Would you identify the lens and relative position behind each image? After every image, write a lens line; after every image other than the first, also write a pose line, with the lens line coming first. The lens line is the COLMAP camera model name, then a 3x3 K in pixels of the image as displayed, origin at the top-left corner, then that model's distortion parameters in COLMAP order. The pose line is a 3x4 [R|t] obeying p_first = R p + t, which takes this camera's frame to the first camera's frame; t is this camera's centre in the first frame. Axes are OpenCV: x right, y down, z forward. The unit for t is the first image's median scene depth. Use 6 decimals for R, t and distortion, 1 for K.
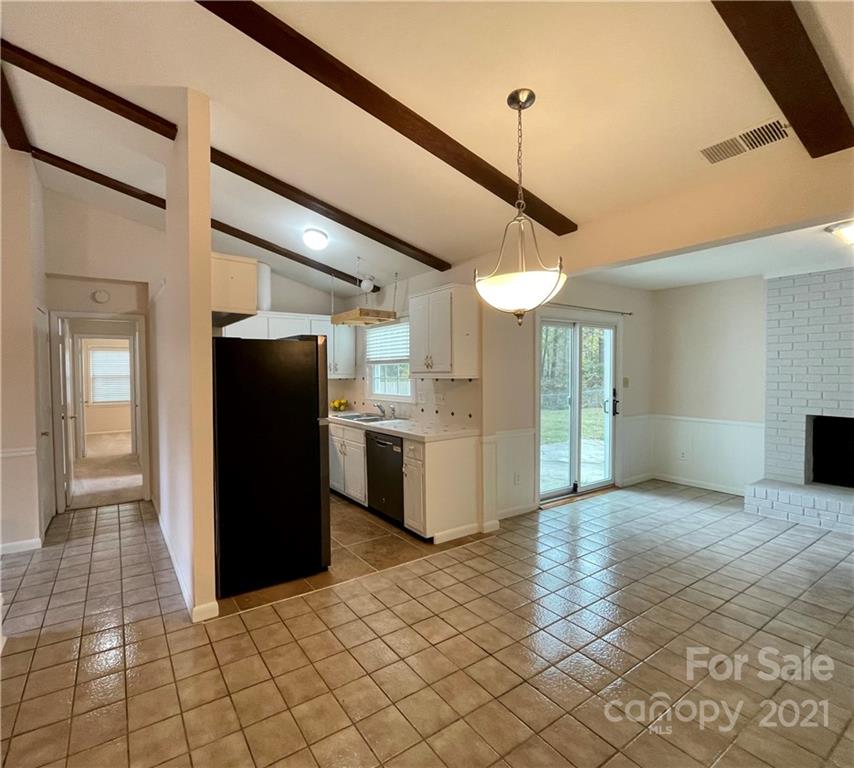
lens RADIAL K [[416.5, 0, 346.6], [0, 416.5, 375.1], [0, 0, 1]] dist [-0.000463, 0.000414]
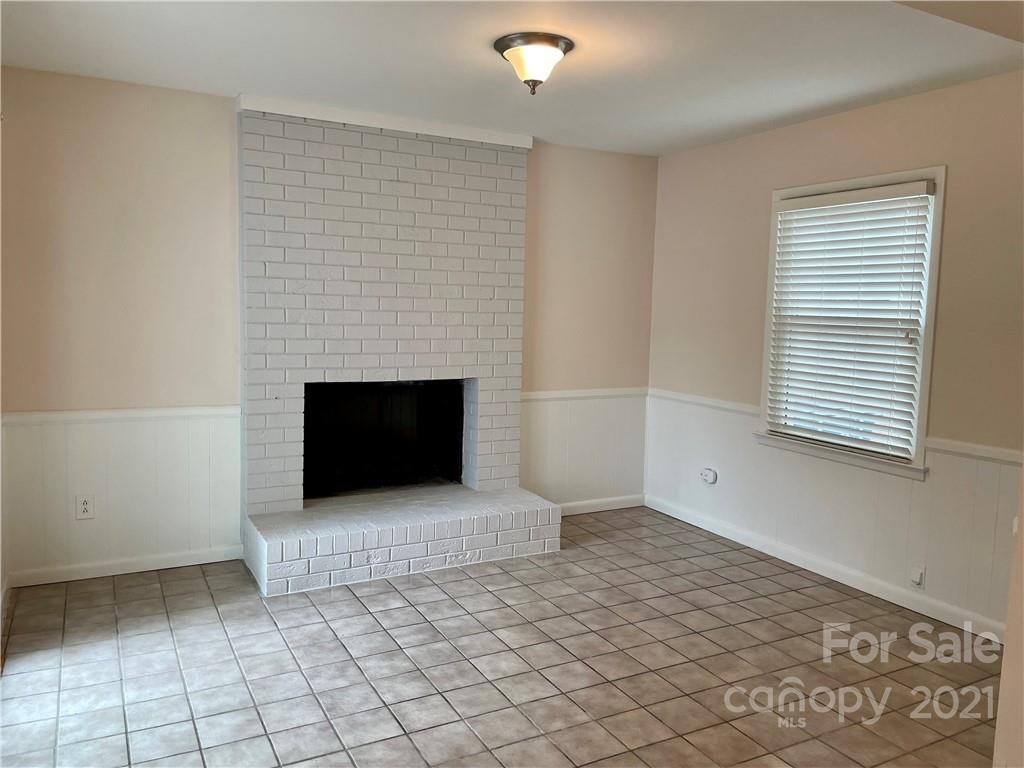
lens RADIAL K [[778.1, 0, 508.6], [0, 778.1, 375.4], [0, 0, 1]] dist [0.094582, -0.125958]
pose [[0.024783, -0.080694, 0.996431, 0.084814], [-0.015738, 0.996582, 0.081097, -0.002266], [-0.999569, -0.017691, 0.023428, 0.694844]]
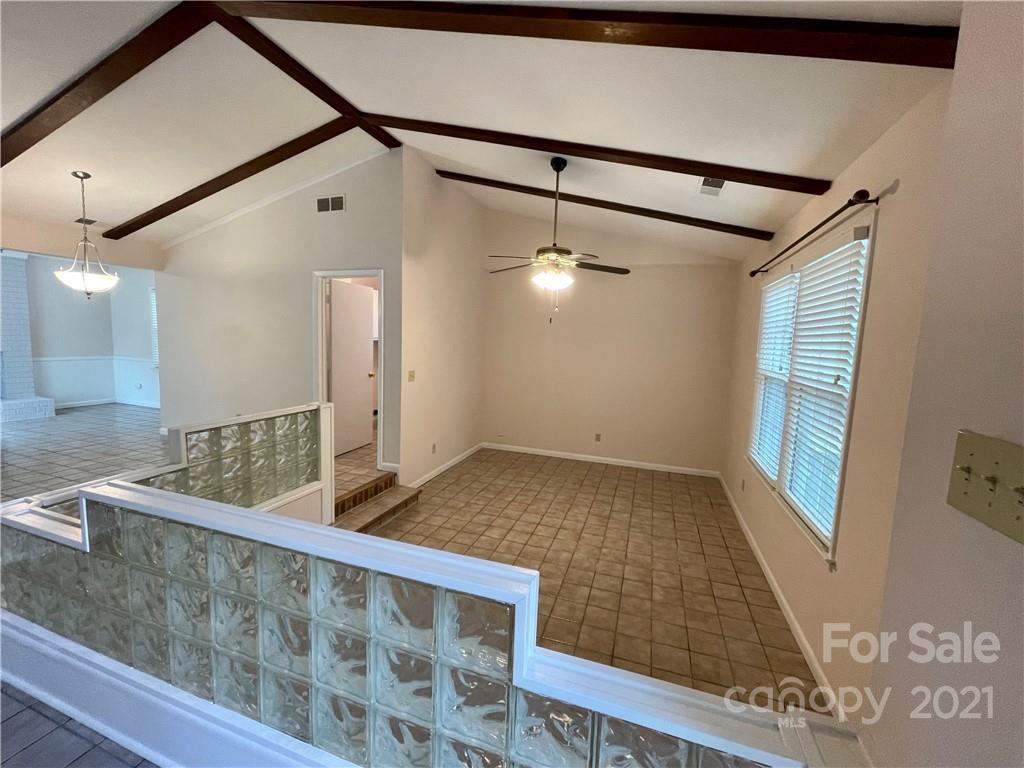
lens RADIAL K [[413.5, 0, 511.1], [0, 413.5, 381.6], [0, 0, 1]] dist [-0.000866, 0.000084]
pose [[-0.663863, -0.092719, 0.742084, -1.058779], [-0.026039, 0.994549, 0.100969, 0.006278], [-0.747401, 0.047706, -0.662658, 0.397372]]
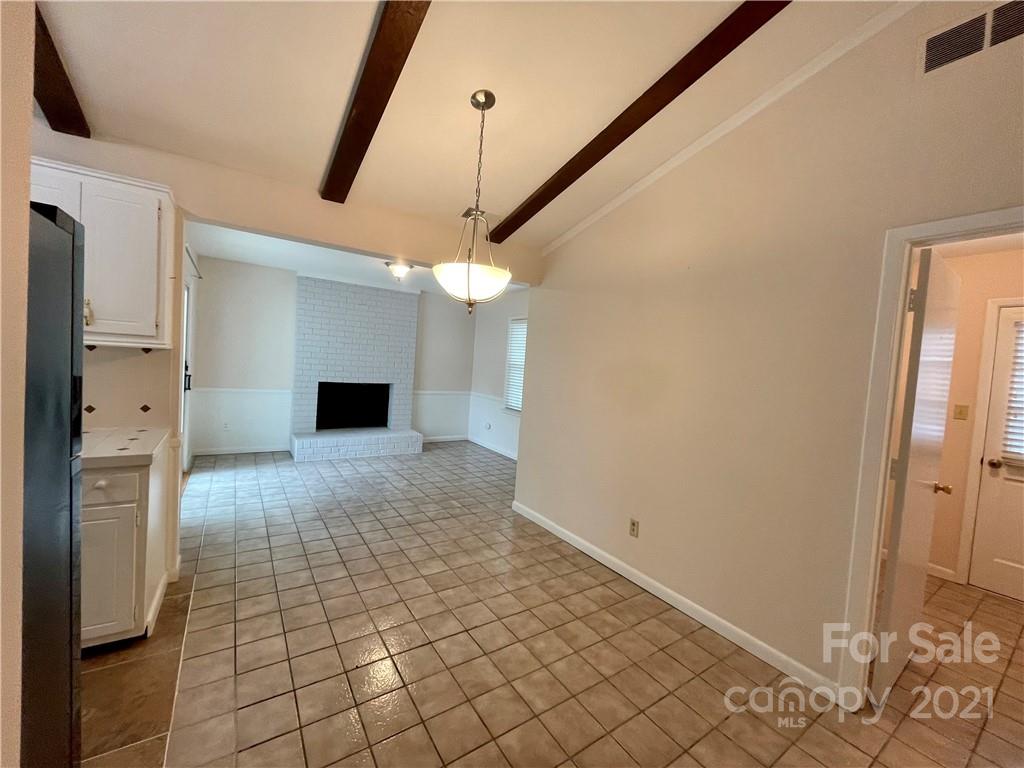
lens RADIAL K [[413.5, 0, 511.1], [0, 413.5, 381.6], [0, 0, 1]] dist [-0.000866, 0.000084]
pose [[-0.075747, -0.044079, 0.996152, -0.309903], [-0.057464, 0.997555, 0.039772, 0.002618], [-0.995470, -0.054230, -0.078095, 0.461494]]
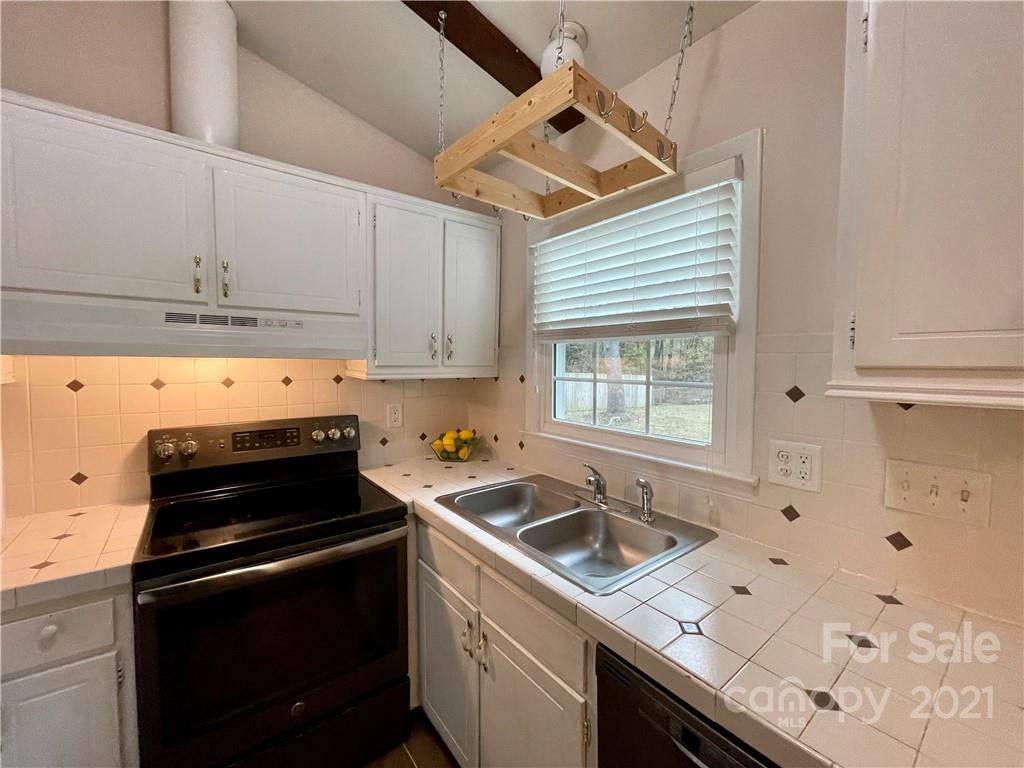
lens RADIAL K [[416.2, 0, 517.6], [0, 416.2, 377.1], [0, 0, 1]] dist [-0.000172, 0.000337]
pose [[0.988463, 0.010377, 0.151106, -0.026789], [-0.015101, 0.999431, 0.030147, -0.005835], [-0.150707, -0.032081, 0.988058, 0.790359]]
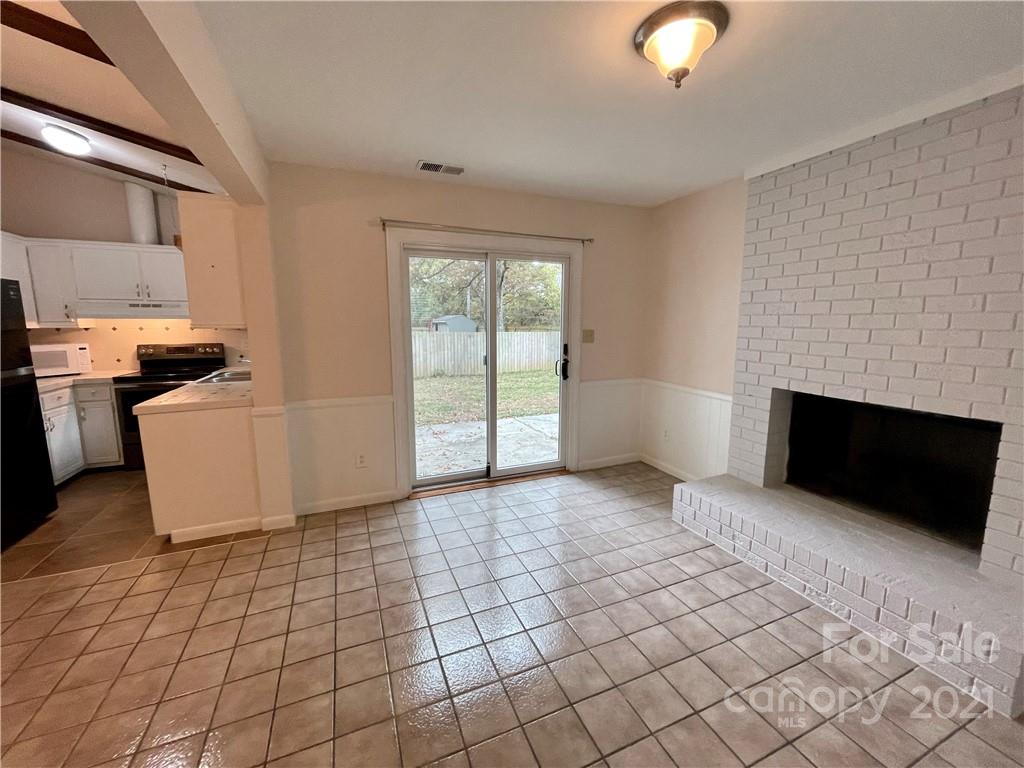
lens RADIAL K [[416.2, 0, 517.6], [0, 416.2, 377.1], [0, 0, 1]] dist [-0.000172, 0.000337]
pose [[0.992952, 0.022949, -0.116275, 0.758298], [-0.008021, 0.991837, 0.127256, -0.003576], [0.118246, -0.125427, 0.985031, 0.286833]]
